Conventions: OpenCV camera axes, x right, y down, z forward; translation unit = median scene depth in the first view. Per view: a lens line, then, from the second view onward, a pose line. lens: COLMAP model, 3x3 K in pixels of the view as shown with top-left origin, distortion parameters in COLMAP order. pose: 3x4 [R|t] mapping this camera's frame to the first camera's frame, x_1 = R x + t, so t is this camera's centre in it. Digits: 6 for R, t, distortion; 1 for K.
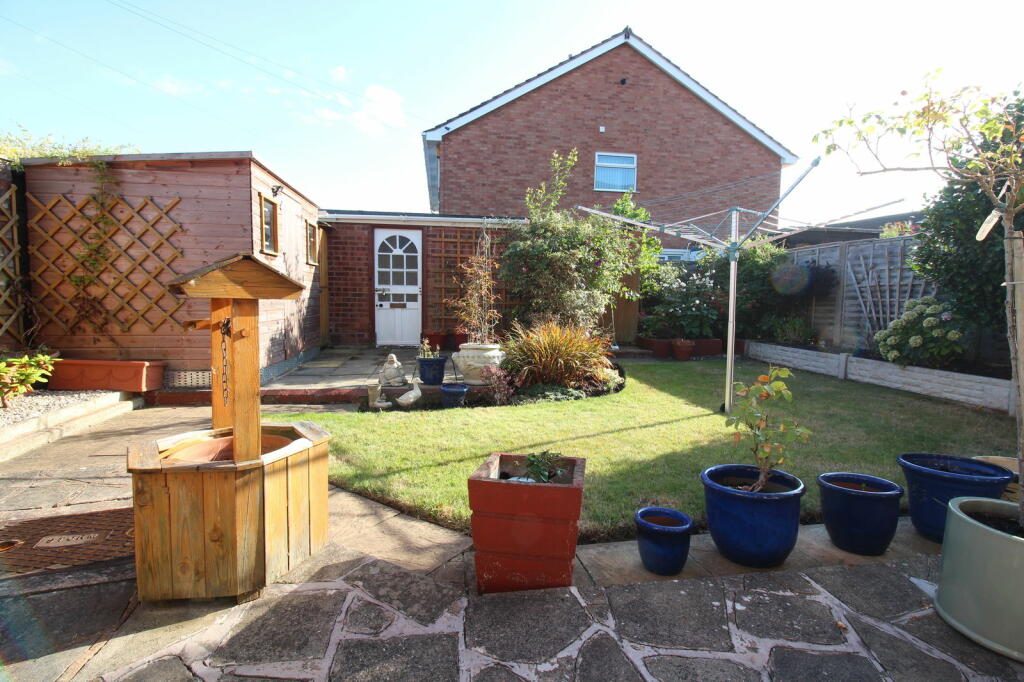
lens RADIAL K [[467.9, 0, 513.6], [0, 467.9, 327.8], [0, 0, 1]] dist [-0.001139, -0.011600]
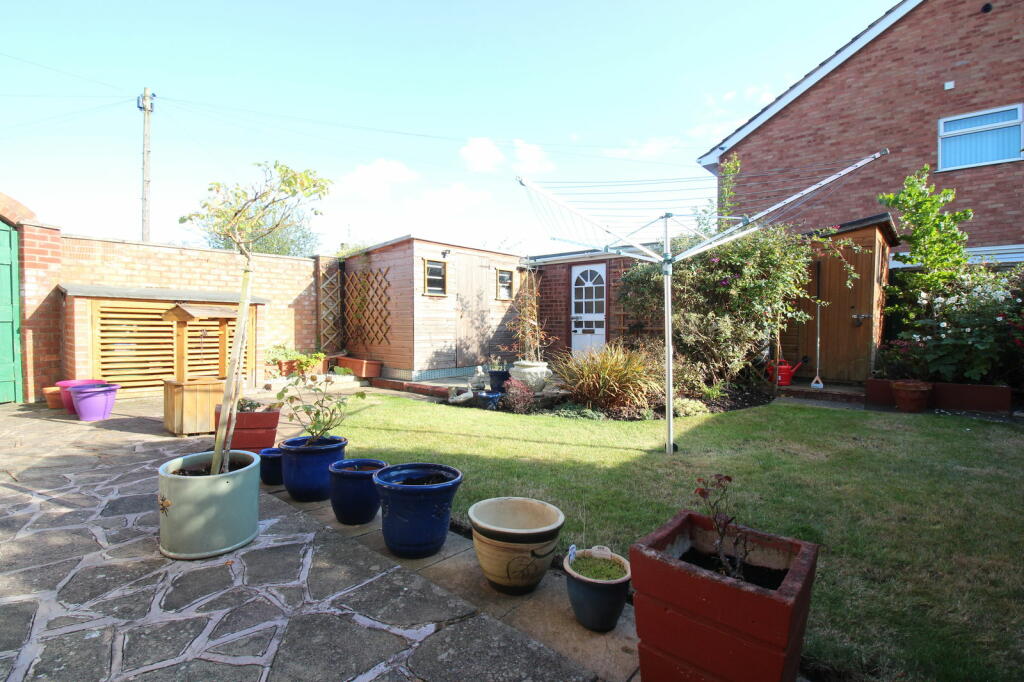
lens RADIAL K [[467.9, 0, 513.6], [0, 467.9, 327.8], [0, 0, 1]] dist [-0.001139, -0.011600]
pose [[0.661892, -0.006998, -0.749567, 0.479987], [-0.041255, 0.998101, -0.045748, 0.003088], [0.748463, 0.061204, 0.660346, 0.117212]]
